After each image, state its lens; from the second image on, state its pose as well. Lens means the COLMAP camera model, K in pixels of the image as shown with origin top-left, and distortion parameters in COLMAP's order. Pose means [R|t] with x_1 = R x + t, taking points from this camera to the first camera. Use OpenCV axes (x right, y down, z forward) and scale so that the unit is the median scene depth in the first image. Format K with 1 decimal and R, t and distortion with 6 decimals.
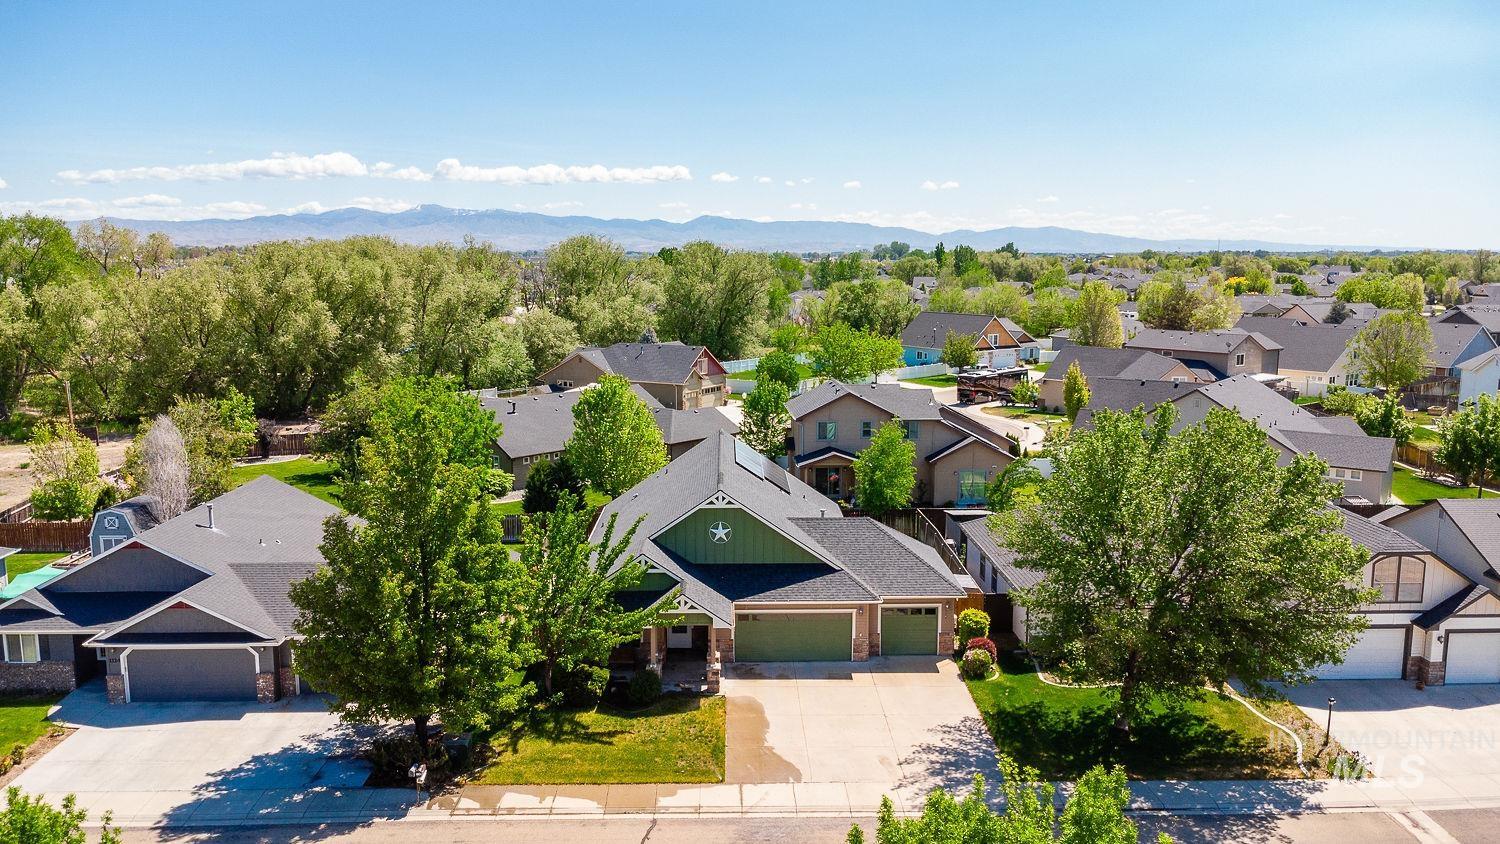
lens RADIAL K [[1110.2, 0, 750.0], [0, 1110.2, 422.0], [0, 0, 1]] dist [0.039943, -0.059420]
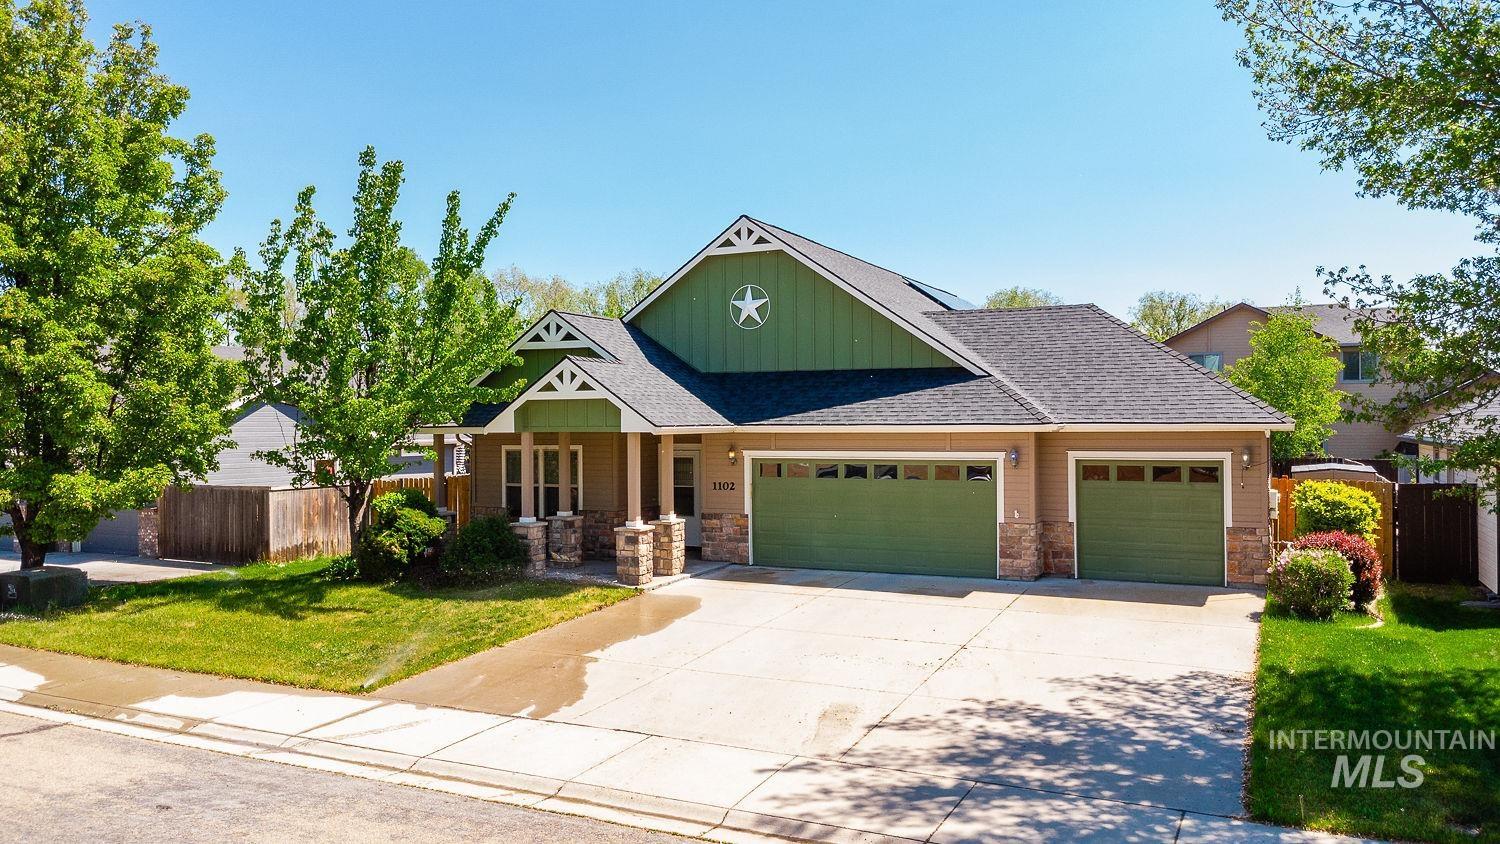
lens RADIAL K [[1110.2, 0, 750.0], [0, 1110.2, 422.0], [0, 0, 1]] dist [0.039943, -0.059420]
pose [[0.893000, -0.003207, -0.450045, 0.205465], [-0.061202, 0.989820, -0.128494, 0.222508], [0.445876, 0.142288, 0.883713, 0.584240]]
